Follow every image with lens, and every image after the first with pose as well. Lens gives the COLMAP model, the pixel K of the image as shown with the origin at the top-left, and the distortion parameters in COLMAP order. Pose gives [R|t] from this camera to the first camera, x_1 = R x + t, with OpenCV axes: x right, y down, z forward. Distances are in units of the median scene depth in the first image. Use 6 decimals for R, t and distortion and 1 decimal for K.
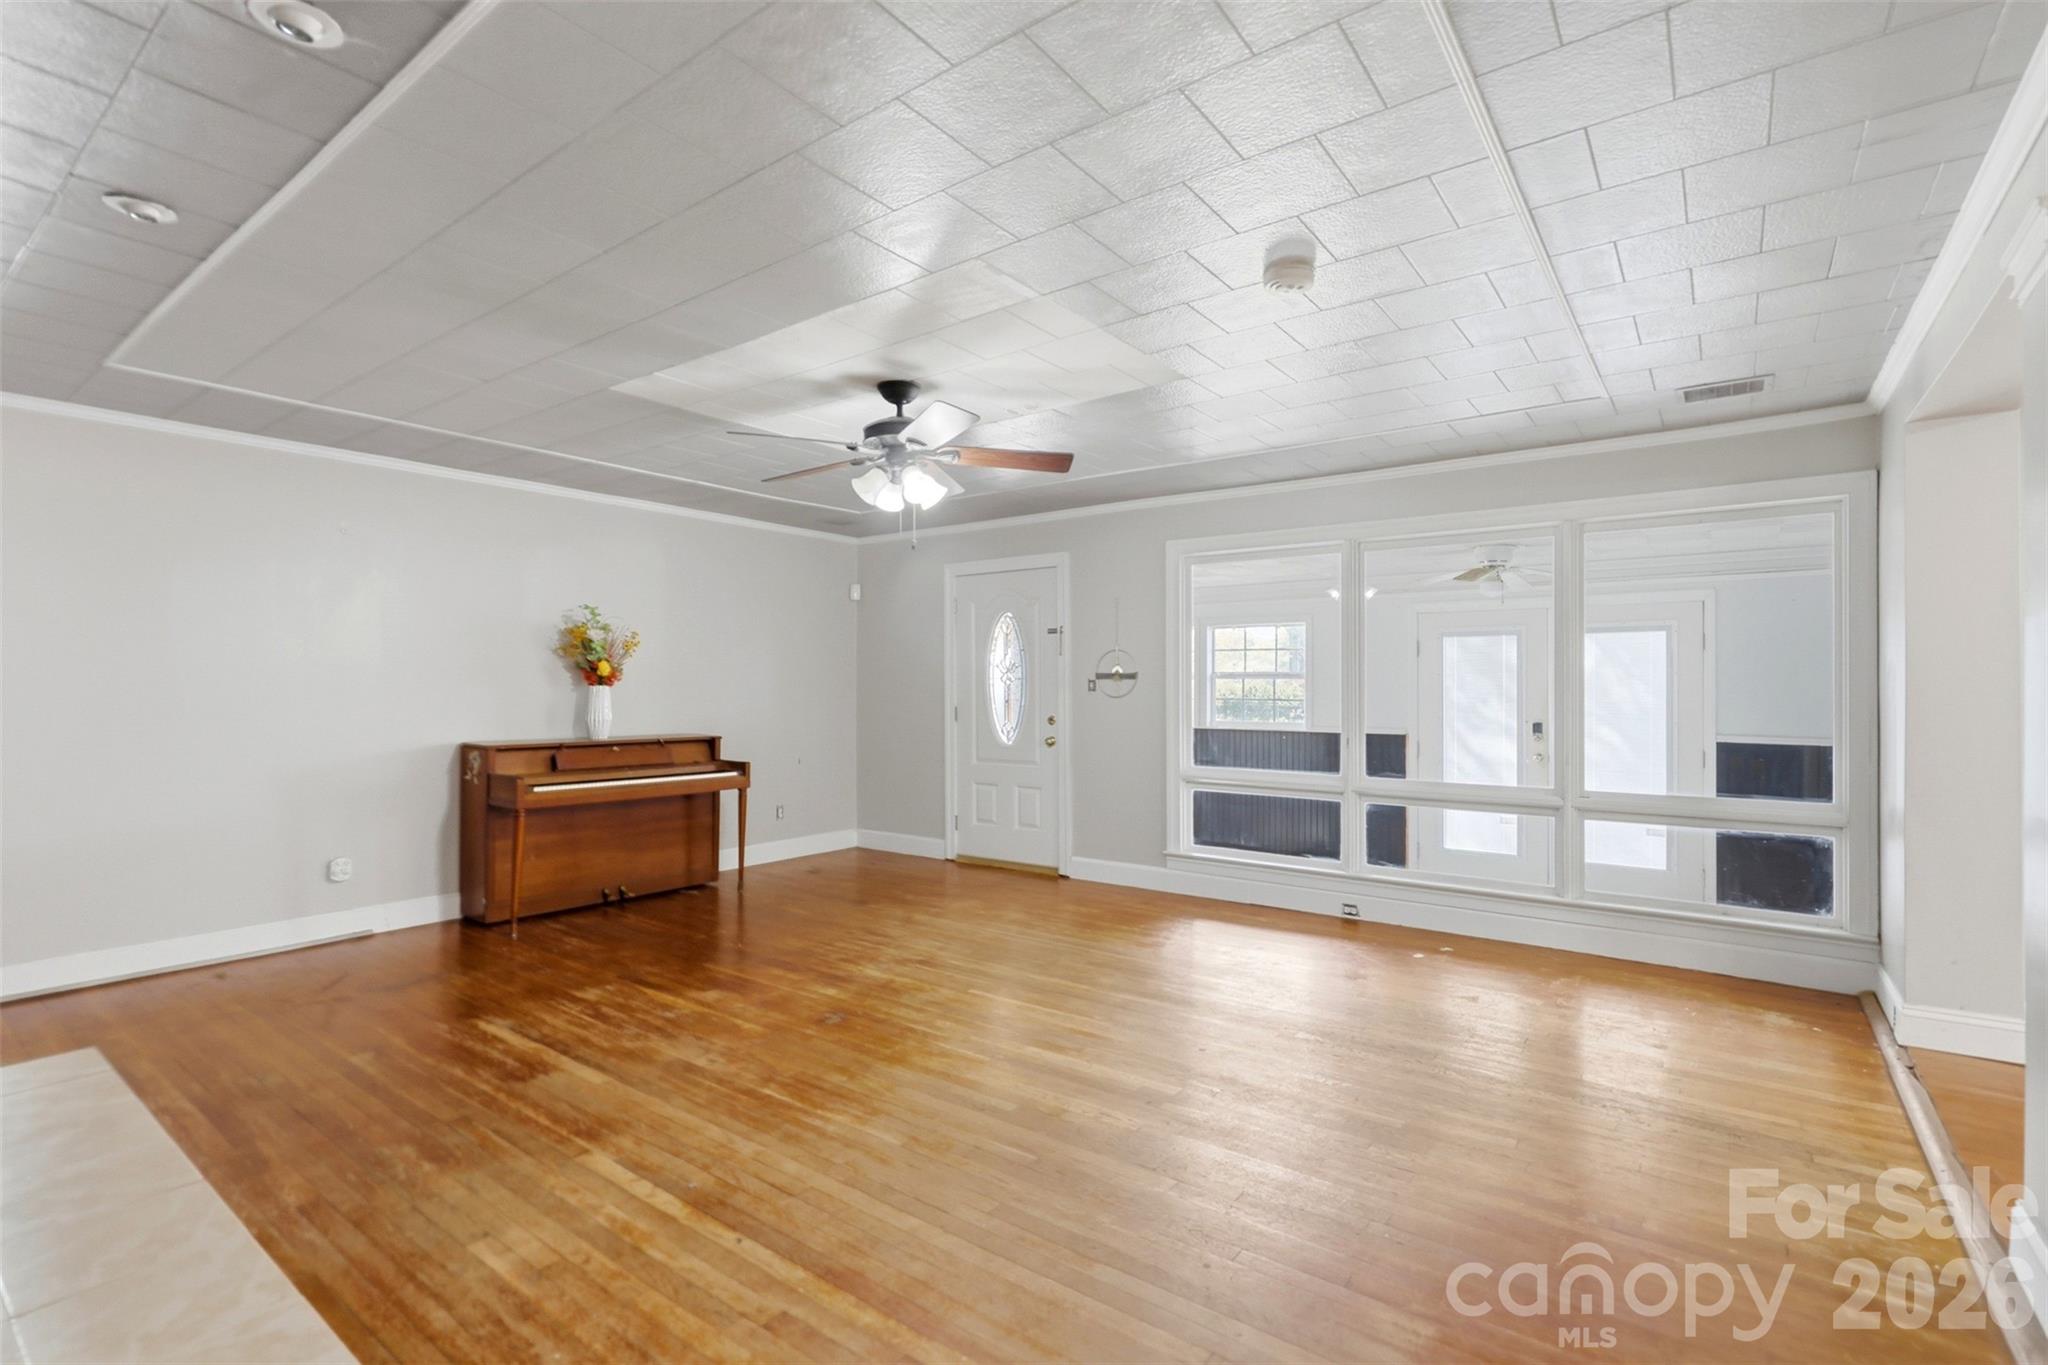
lens RADIAL K [[941.3, 0, 1022.4], [0, 941.3, 677.0], [0, 0, 1]] dist [-0.000490, -0.000409]
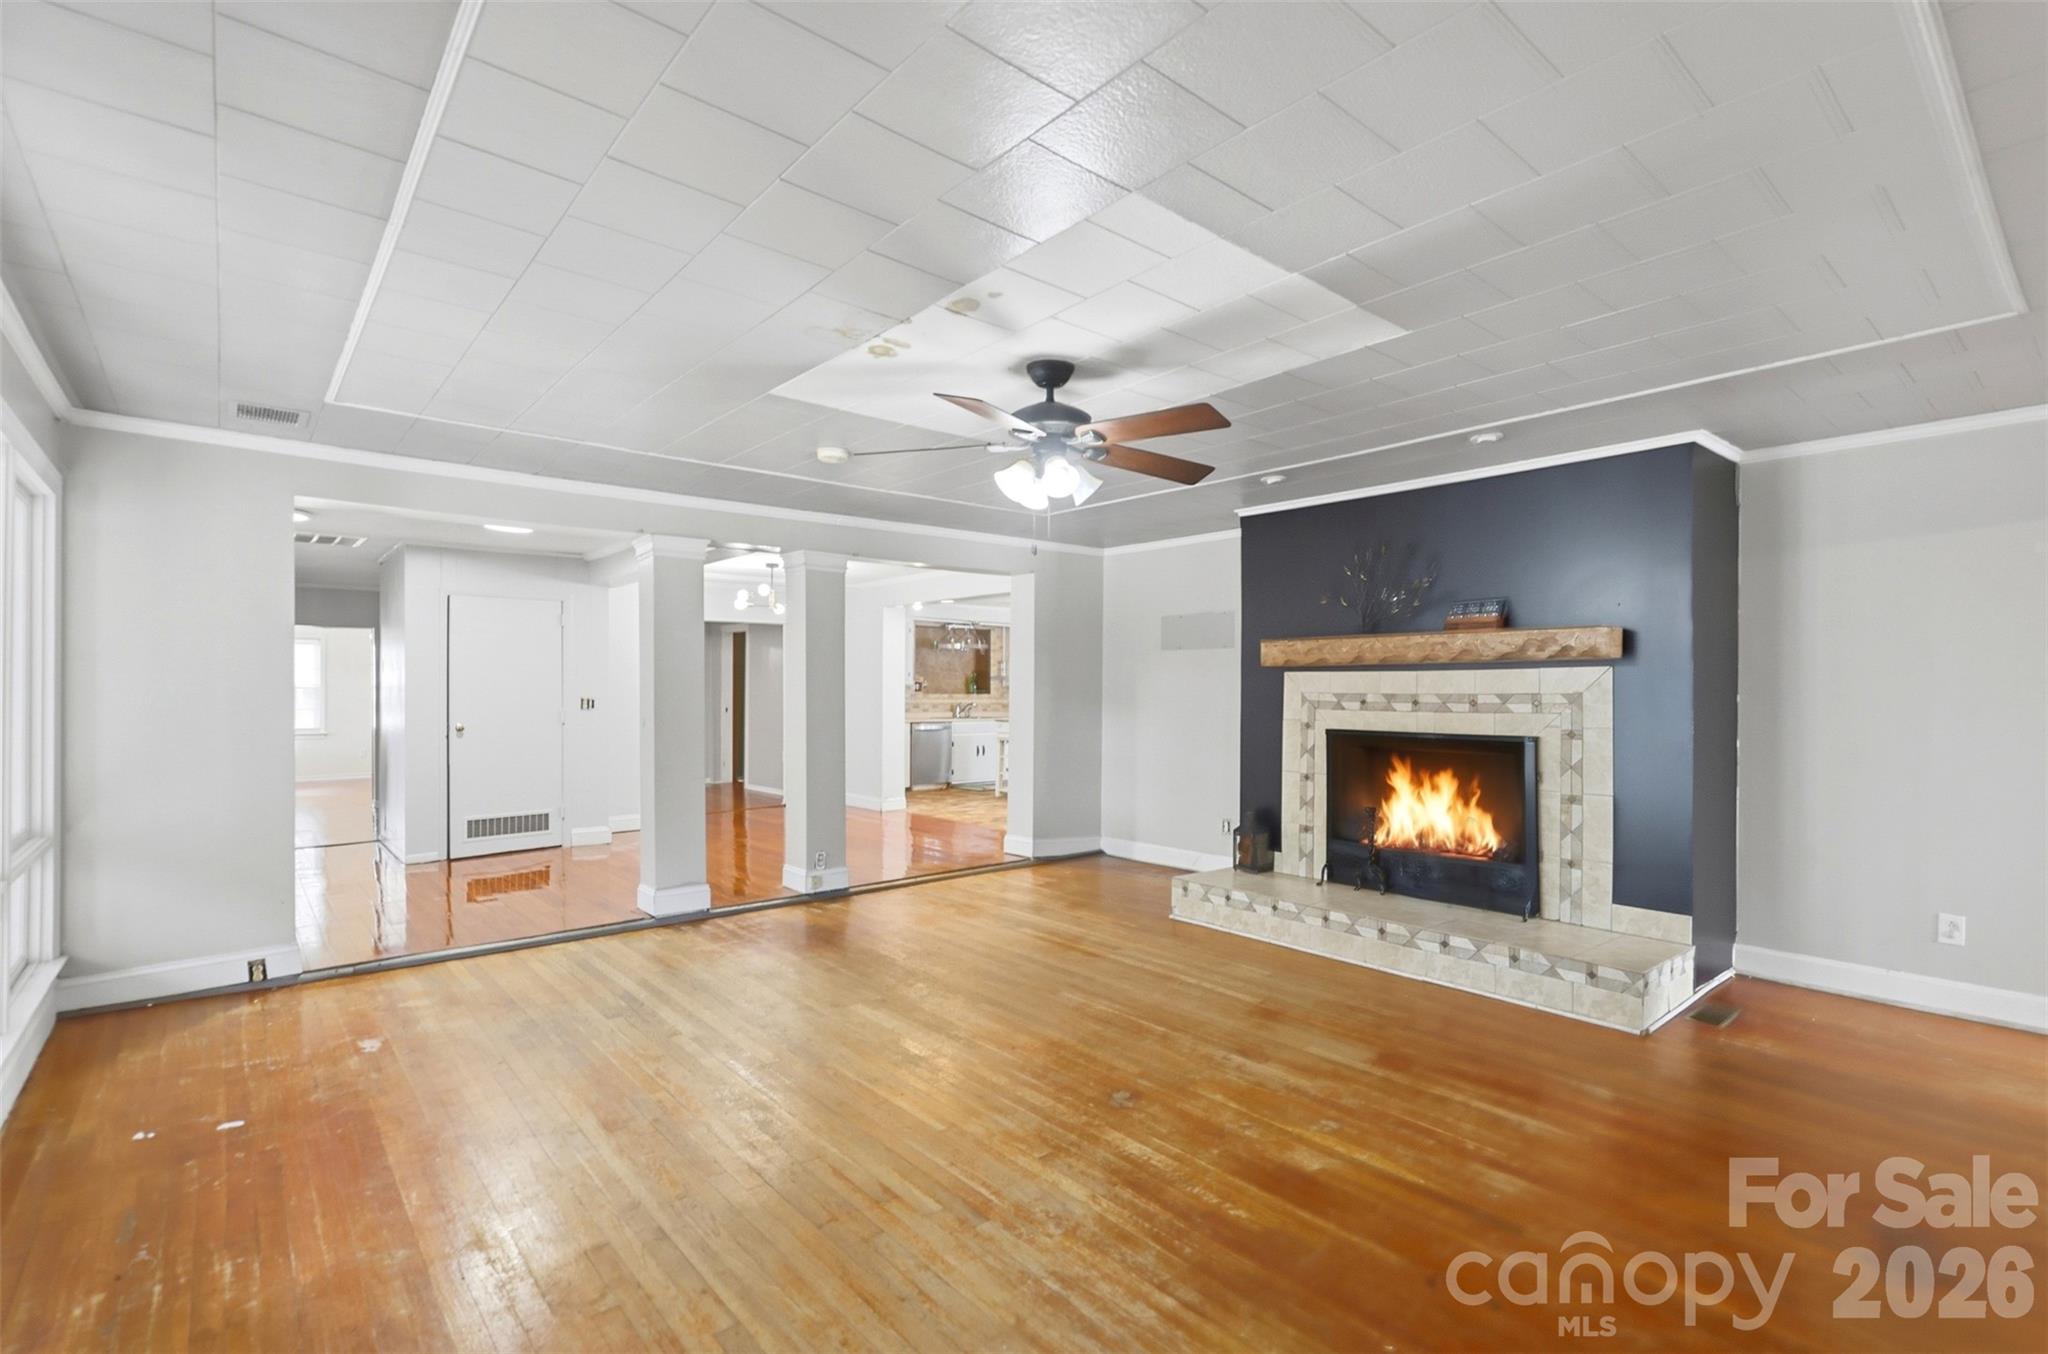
lens RADIAL K [[949.6, 0, 1025.7], [0, 949.6, 692.5], [0, 0, 1]] dist [0.002378, 0.000087]
pose [[-0.975690, -0.004728, 0.219104, -0.262935], [-0.006065, 0.999967, -0.005426, 0.002538], [-0.219071, -0.006623, -0.975686, 1.615862]]
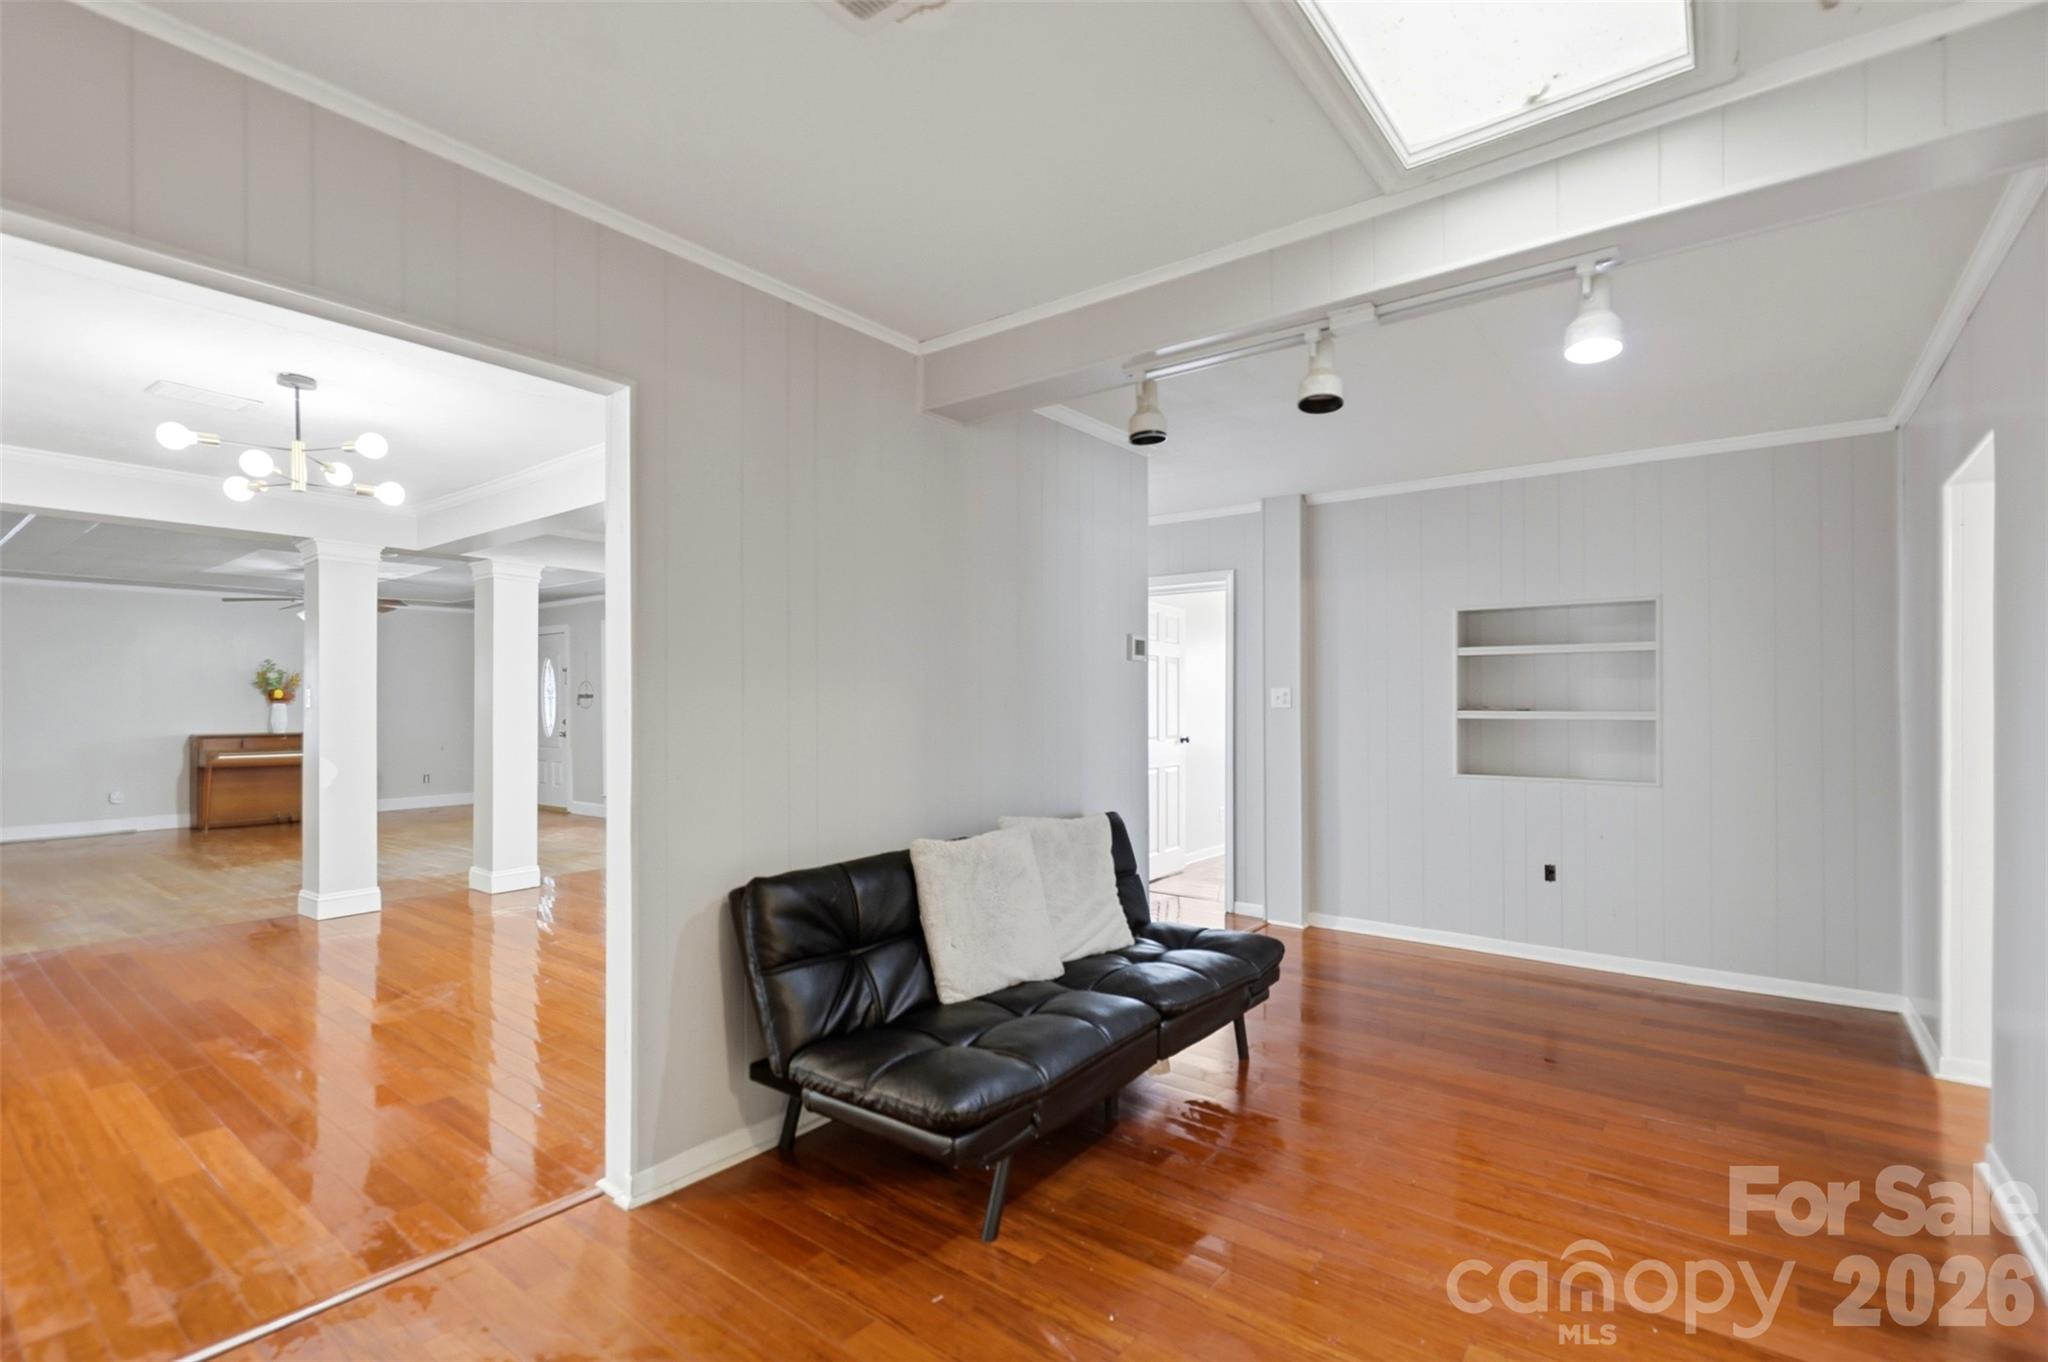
lens RADIAL K [[941.3, 0, 1034.6], [0, 941.3, 690.7], [0, 0, 1]] dist [-0.000490, -0.000409]
pose [[0.999989, -0.003184, -0.003316, 1.393284], [0.003224, 0.999920, 0.012215, -0.044109], [0.003277, -0.012226, 0.999920, -1.112842]]
